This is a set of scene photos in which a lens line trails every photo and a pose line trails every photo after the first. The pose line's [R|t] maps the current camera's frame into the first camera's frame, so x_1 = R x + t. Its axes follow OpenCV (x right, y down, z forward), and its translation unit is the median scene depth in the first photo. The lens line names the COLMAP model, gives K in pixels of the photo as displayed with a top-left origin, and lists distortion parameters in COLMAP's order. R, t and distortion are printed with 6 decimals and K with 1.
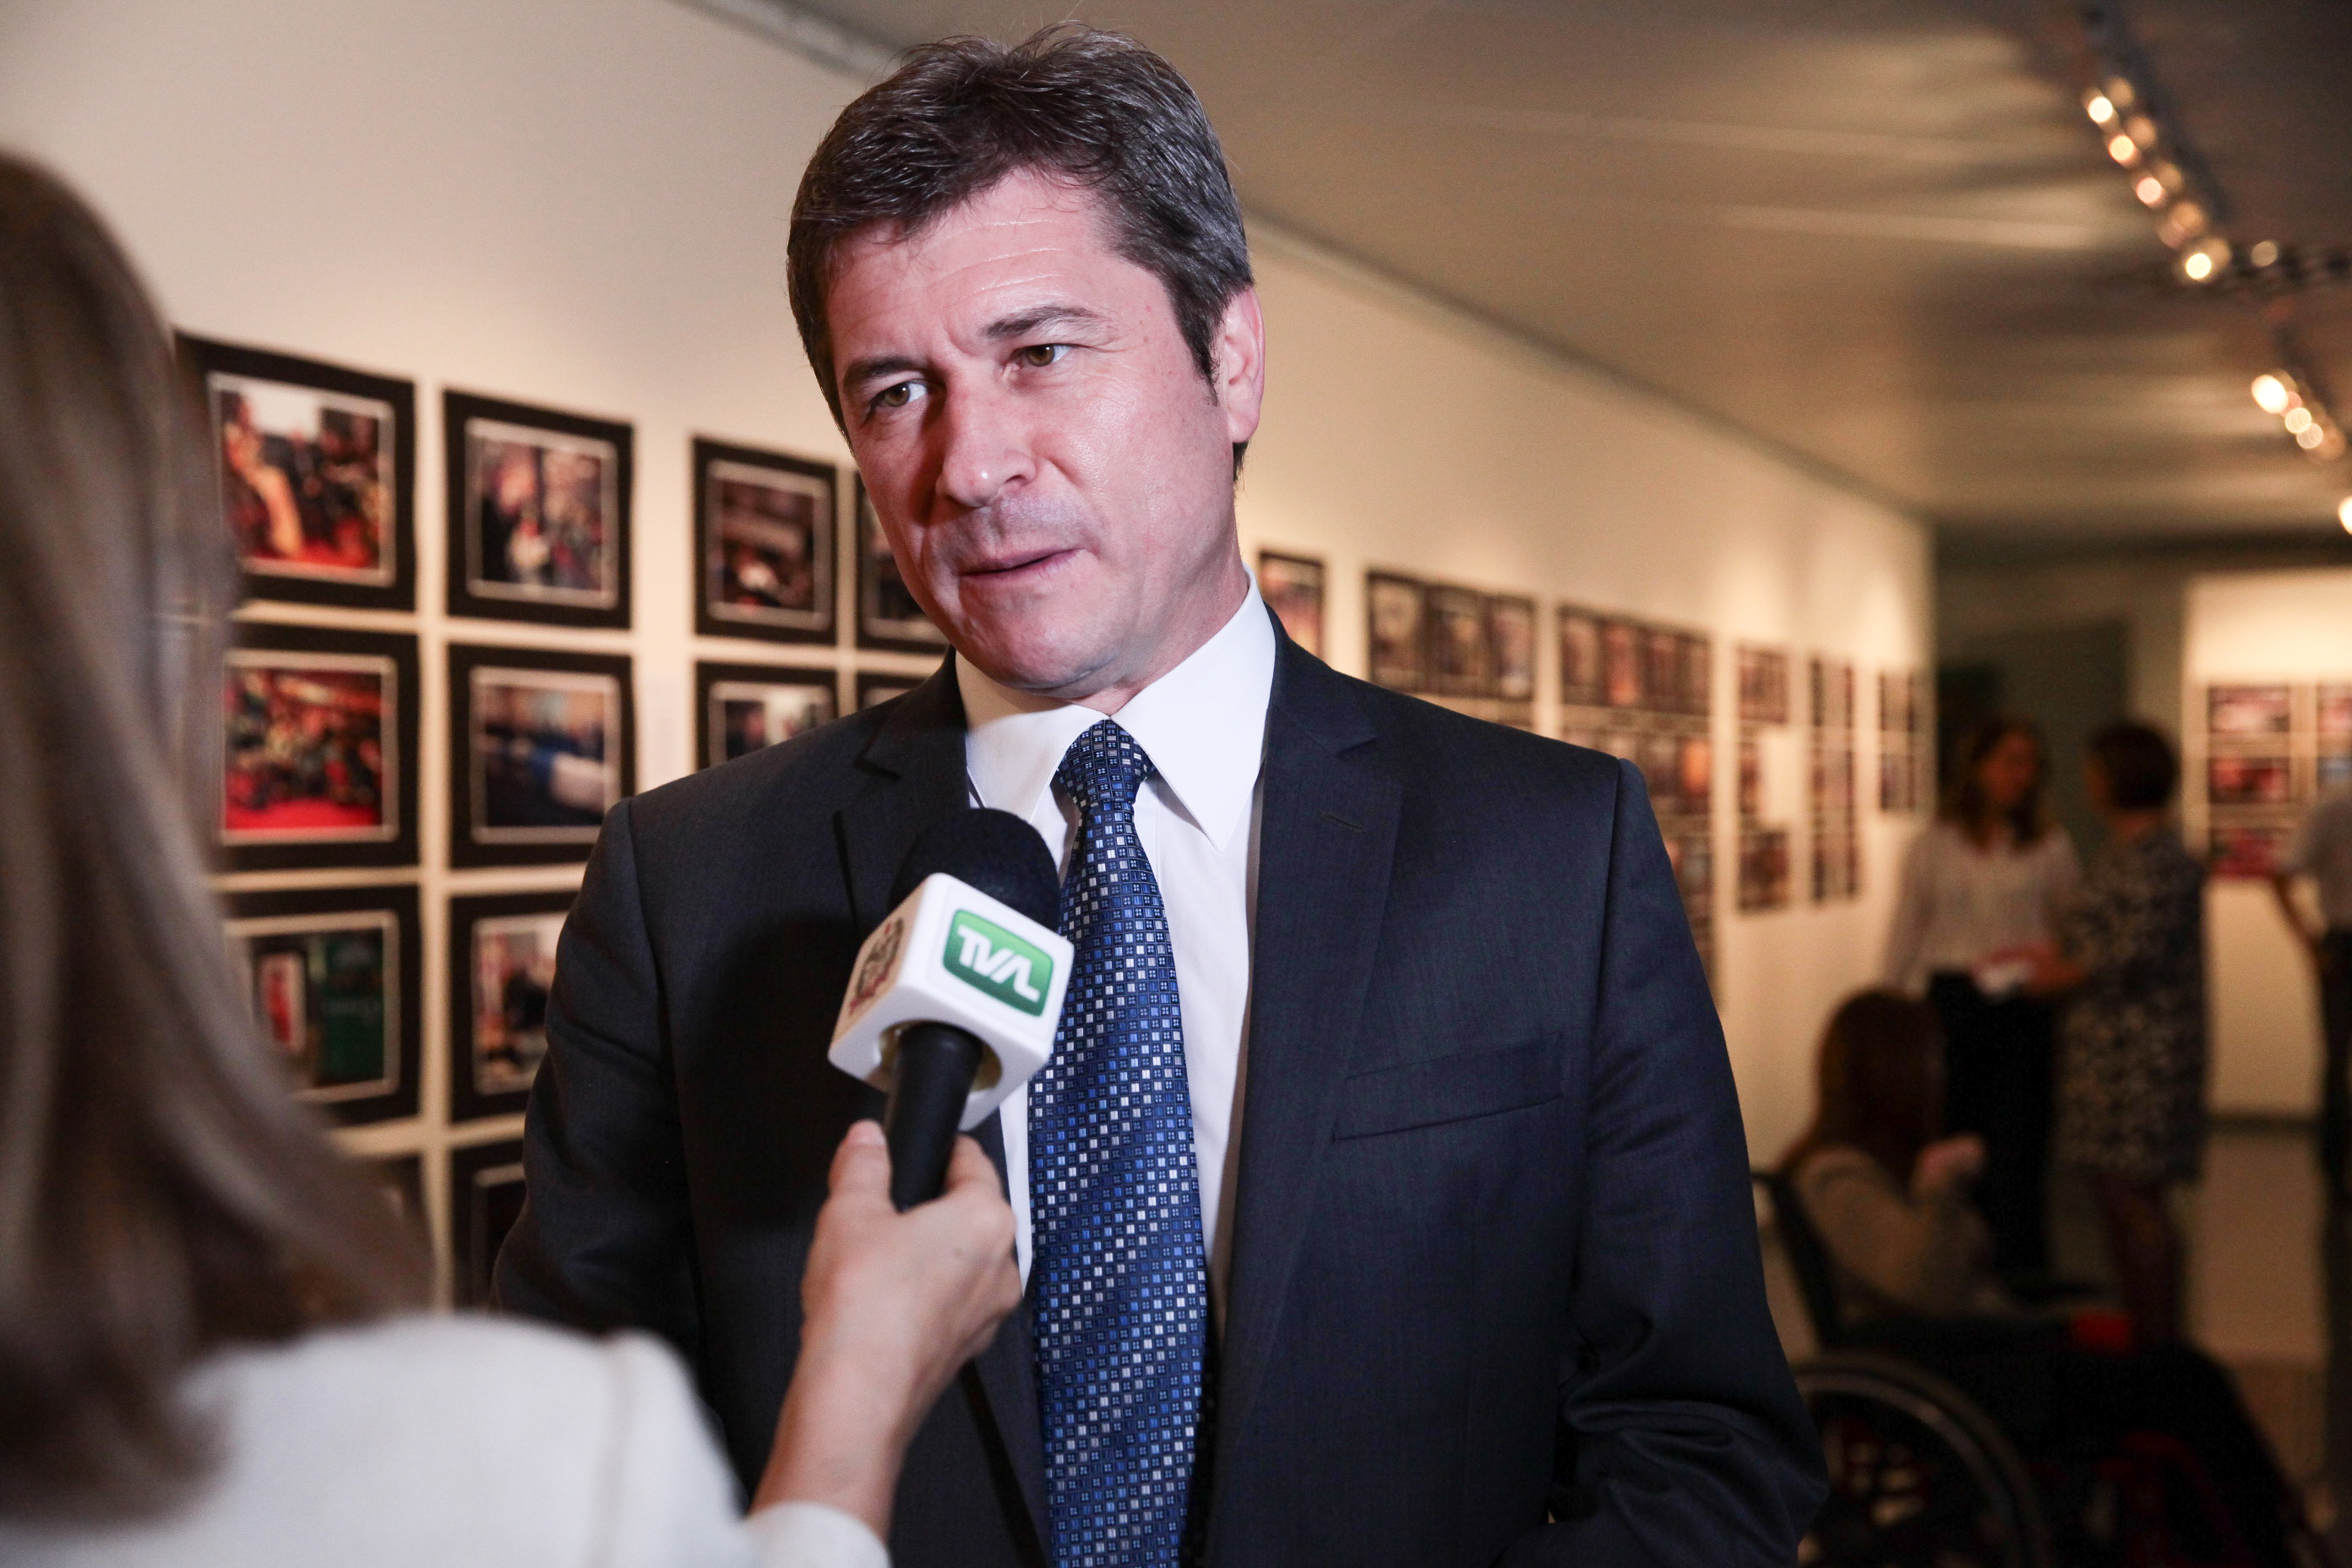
lens RADIAL K [[2970.4, 0, 1178.5], [0, 2970.4, 793.6], [0, 0, 1]] dist [0.068656, 0.007169]
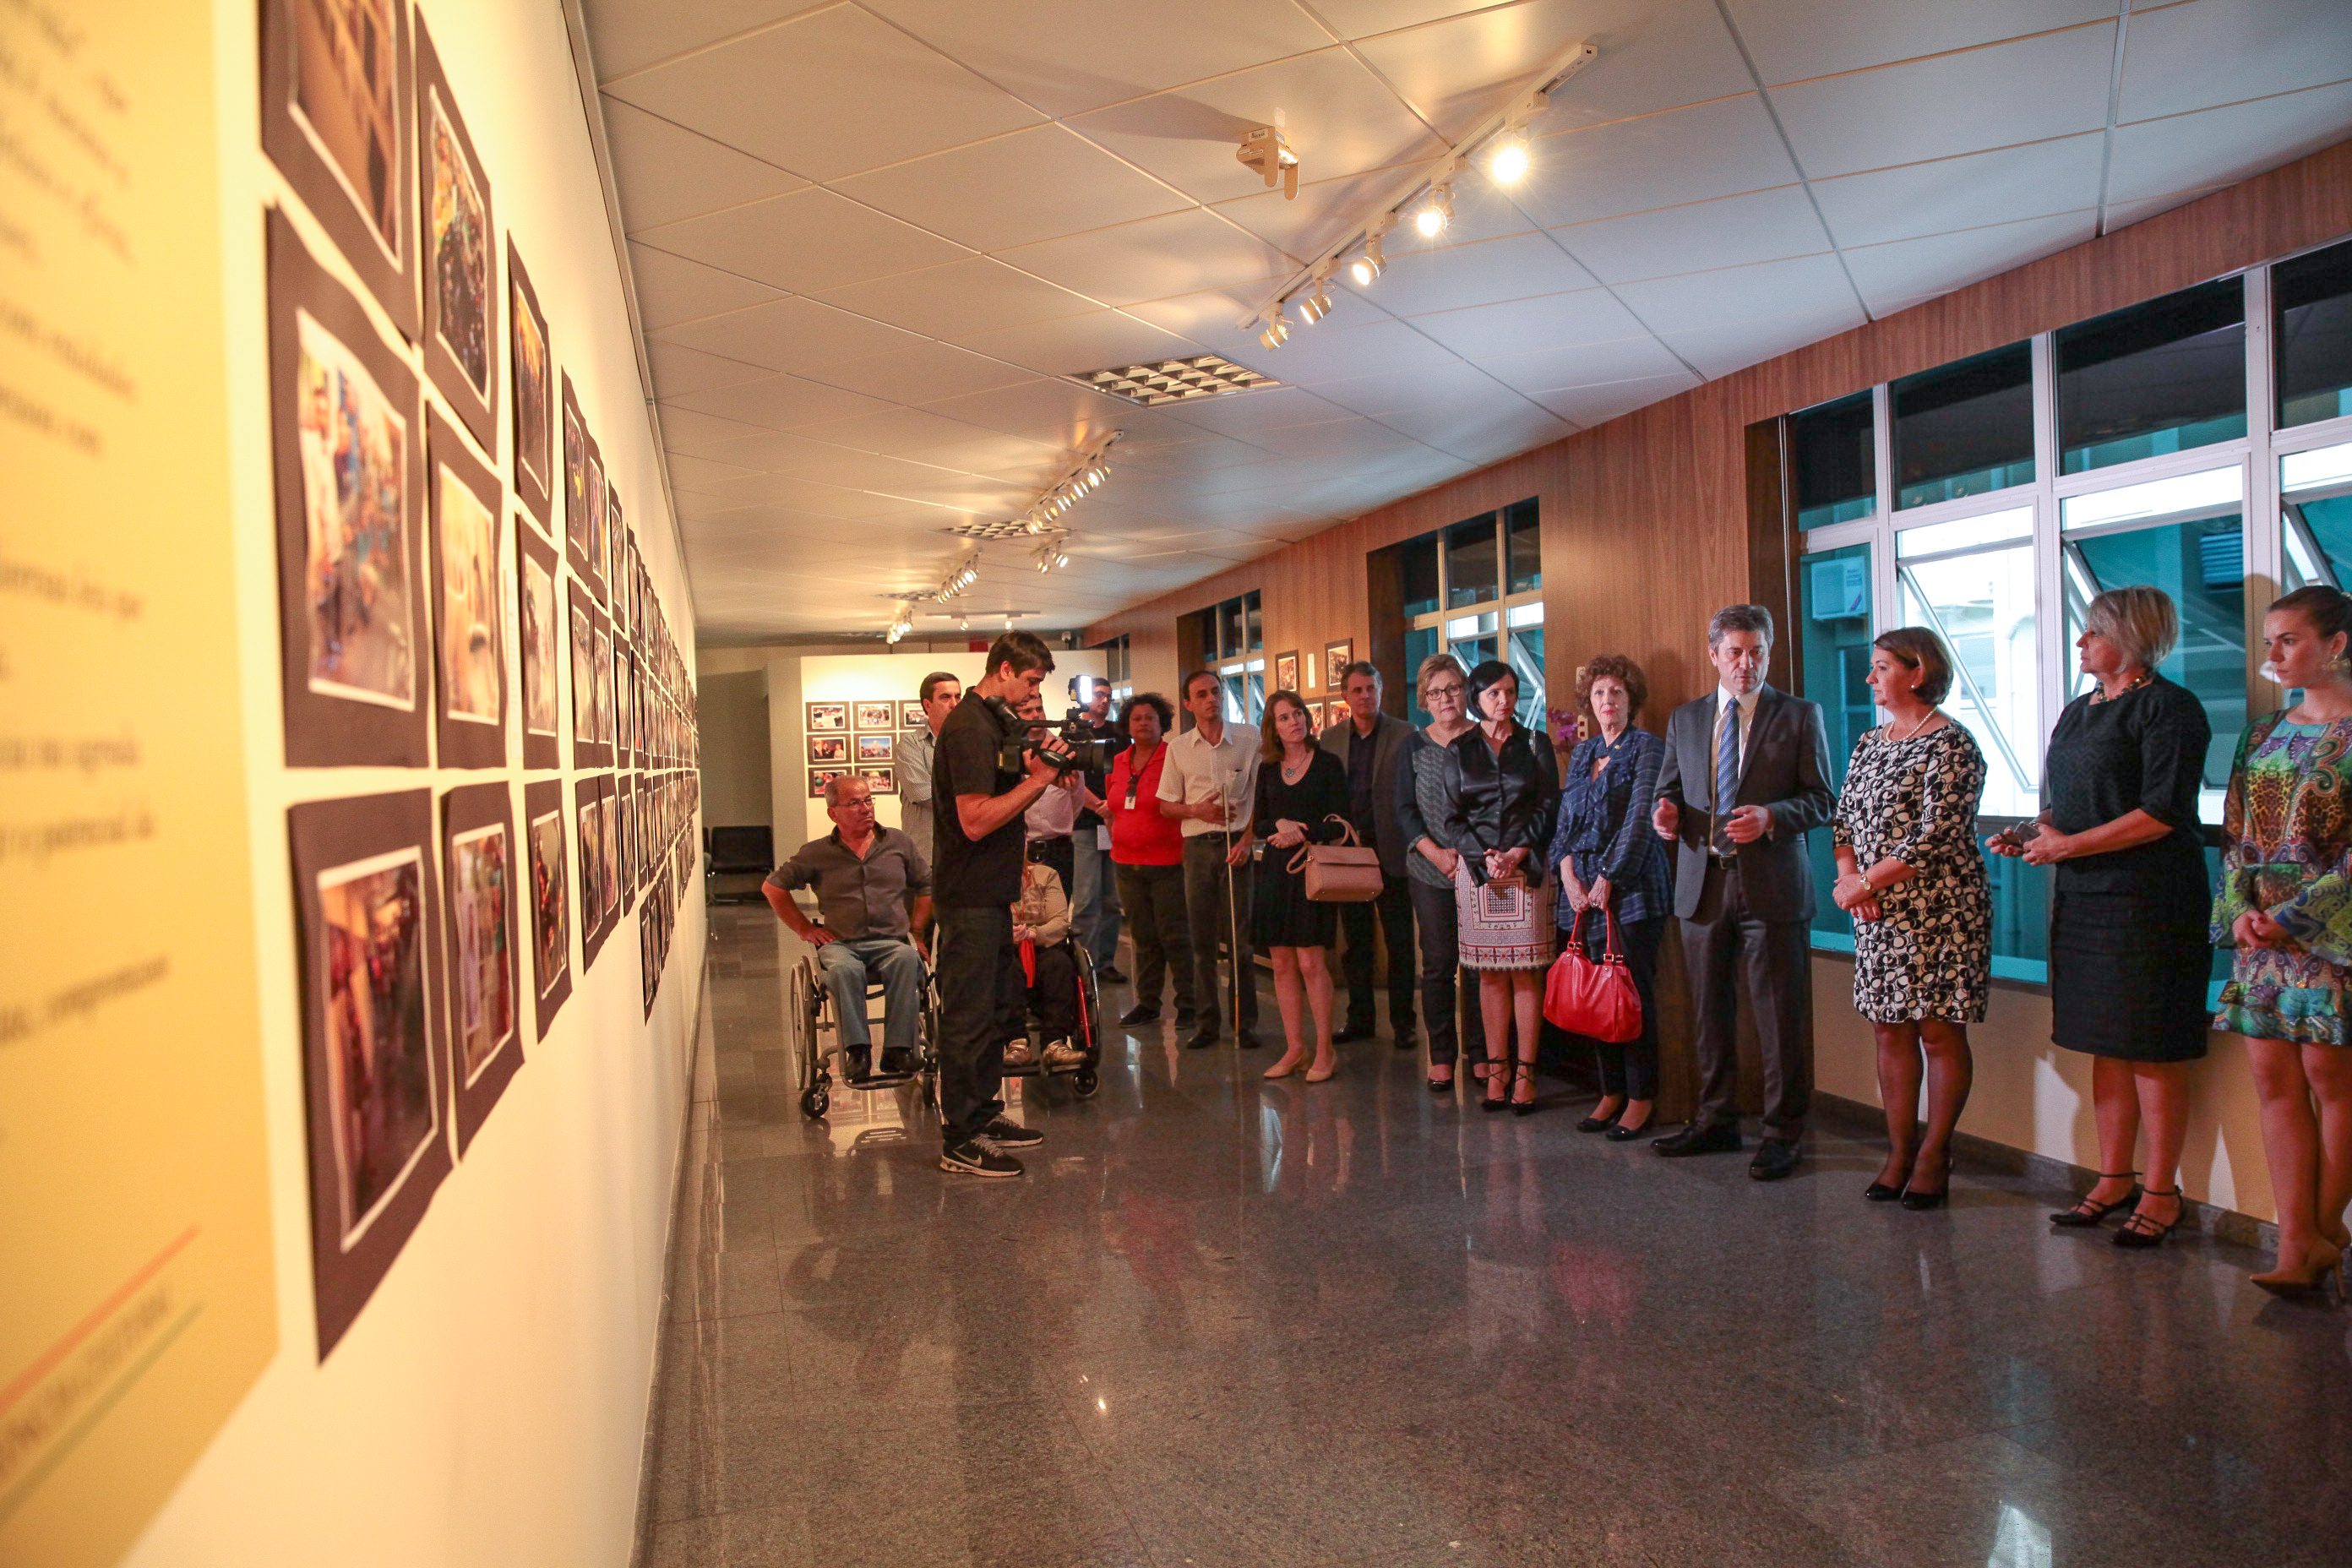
lens RADIAL K [[1622.8, 0, 1170.5], [0, 1622.8, 787.4], [0, 0, 1]] dist [-0.109057, 0.080382]
pose [[0.764211, -0.031910, 0.644177, -0.772890], [0.025619, 0.999489, 0.019119, 0.027840], [-0.644458, 0.001892, 0.764638, -0.176212]]
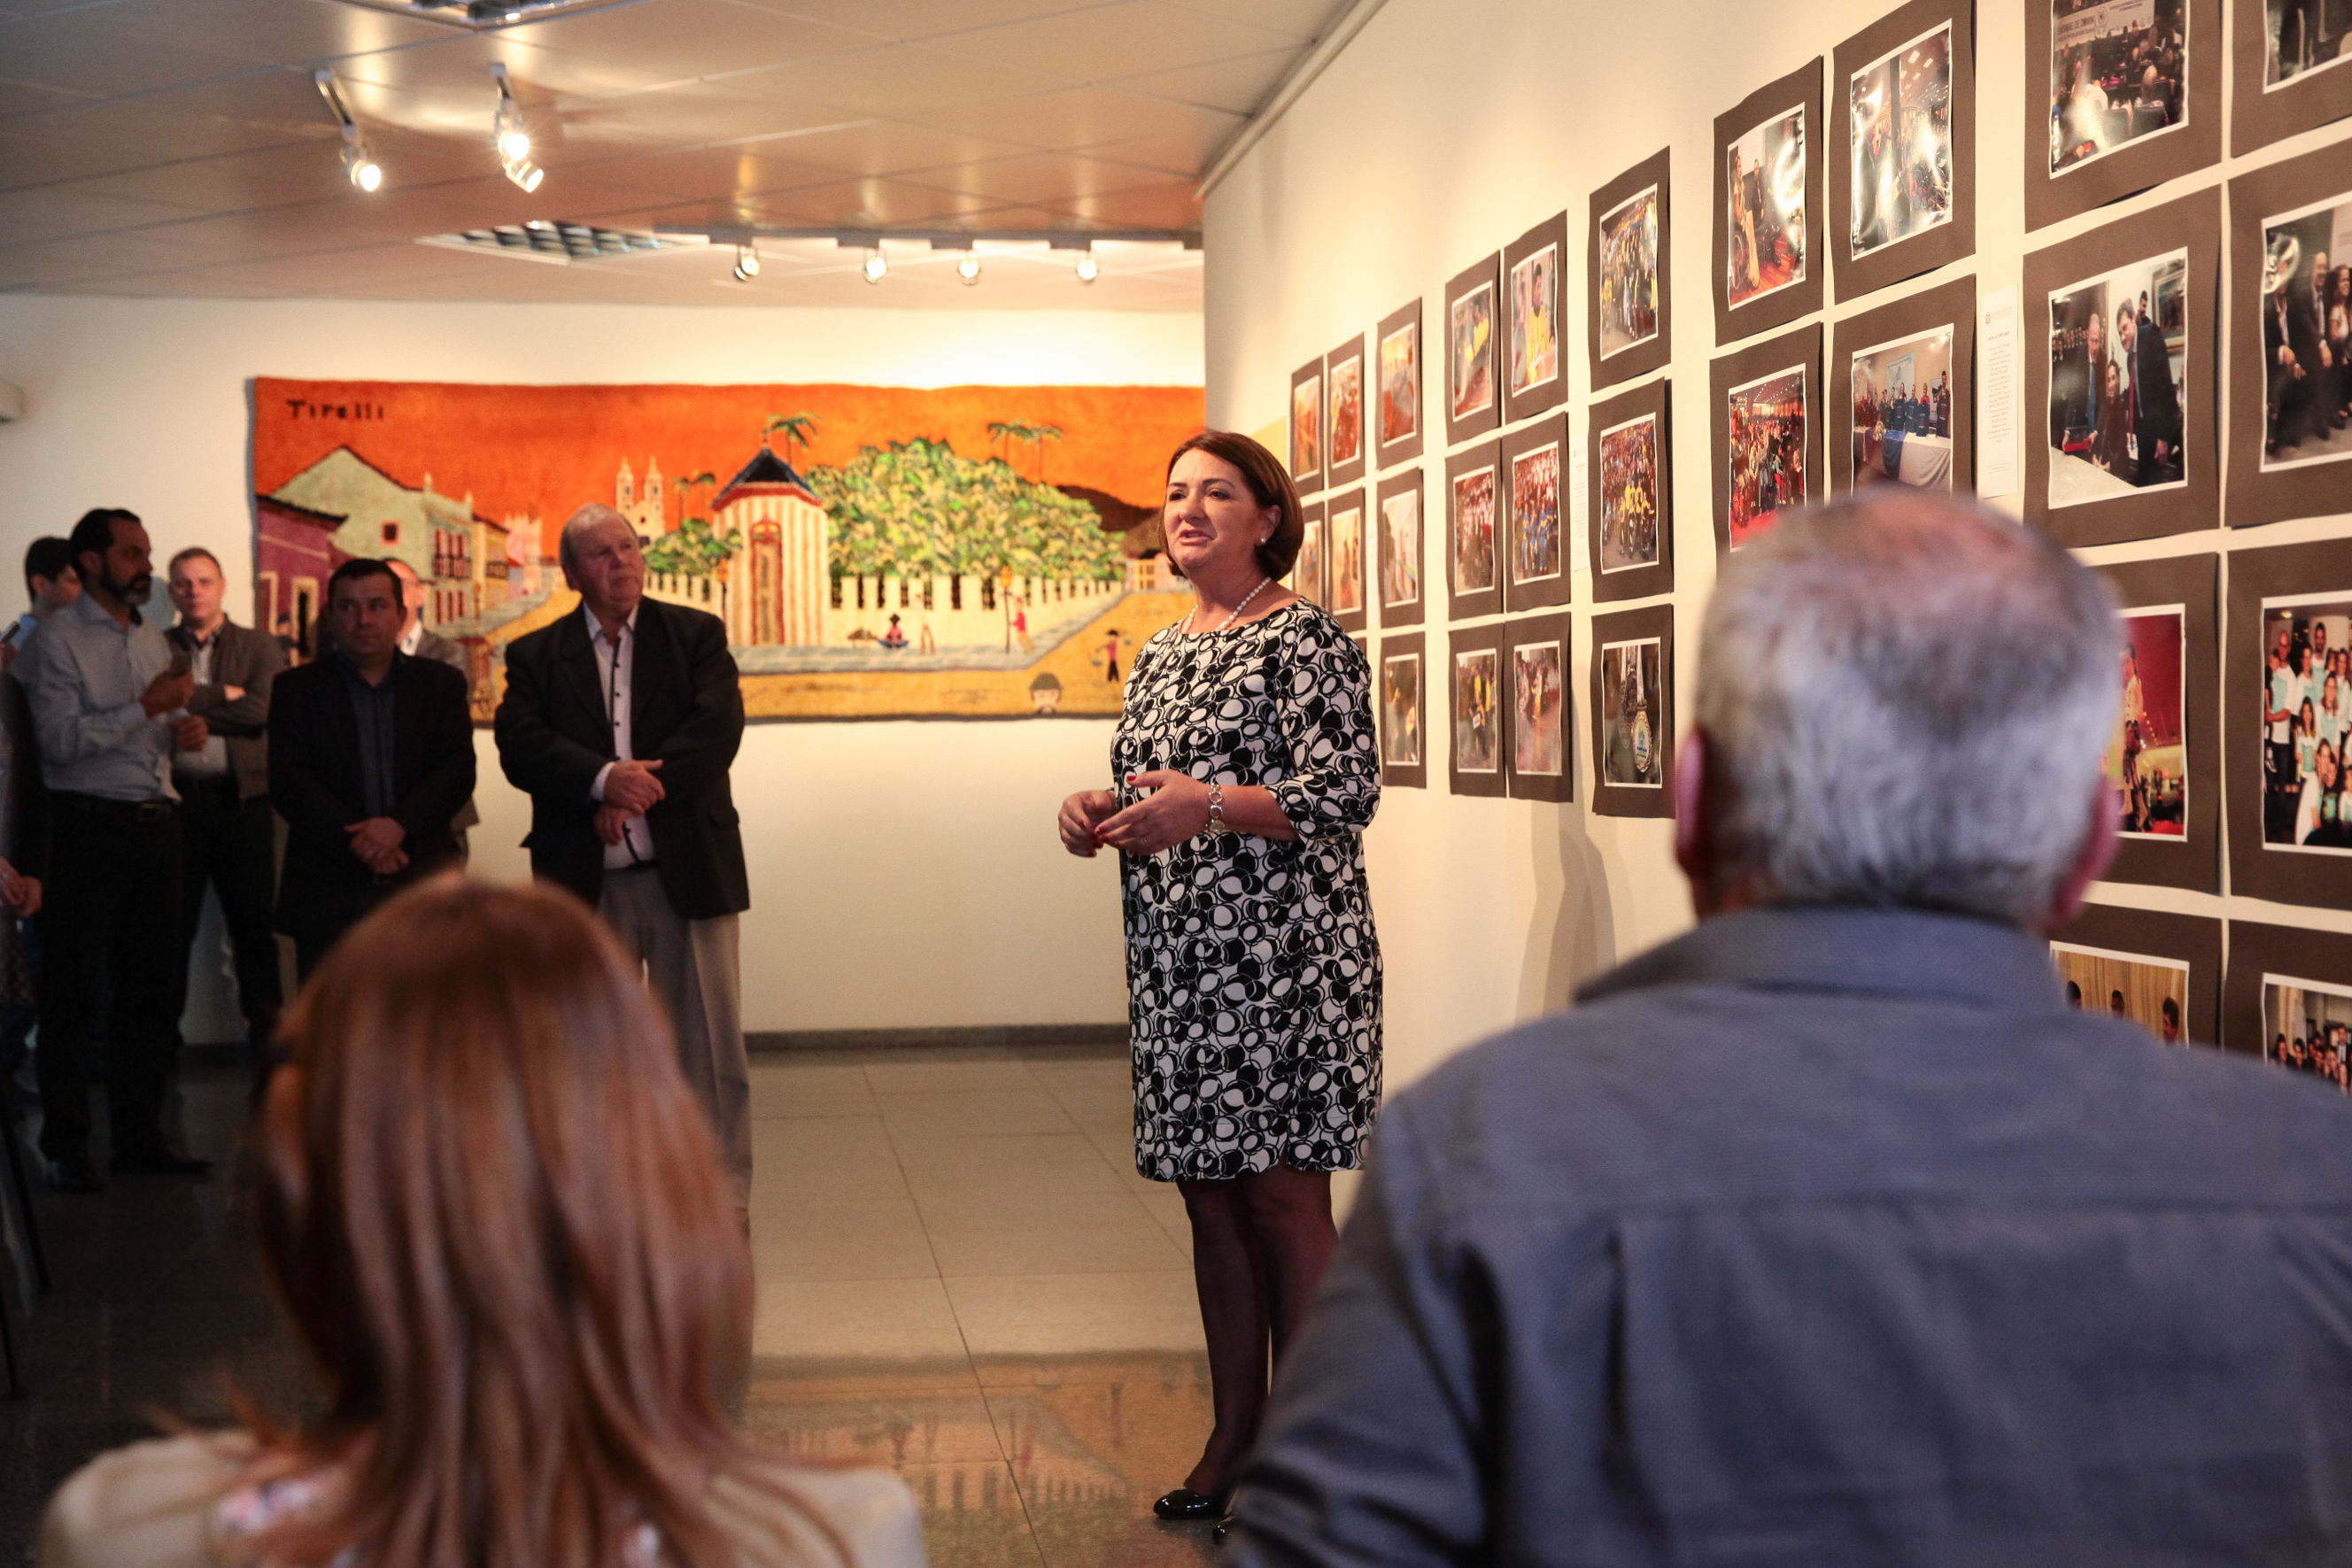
lens RADIAL K [[3217.6, 0, 1179.3], [0, 3217.6, 786.2], [0, 0, 1]] dist [0.055840, 0.049723]
pose [[-0.845280, 0.033444, -0.533275, 0.495647], [0.021865, 0.999368, 0.028017, 0.062790], [0.533876, 0.012022, -0.845478, 1.846170]]
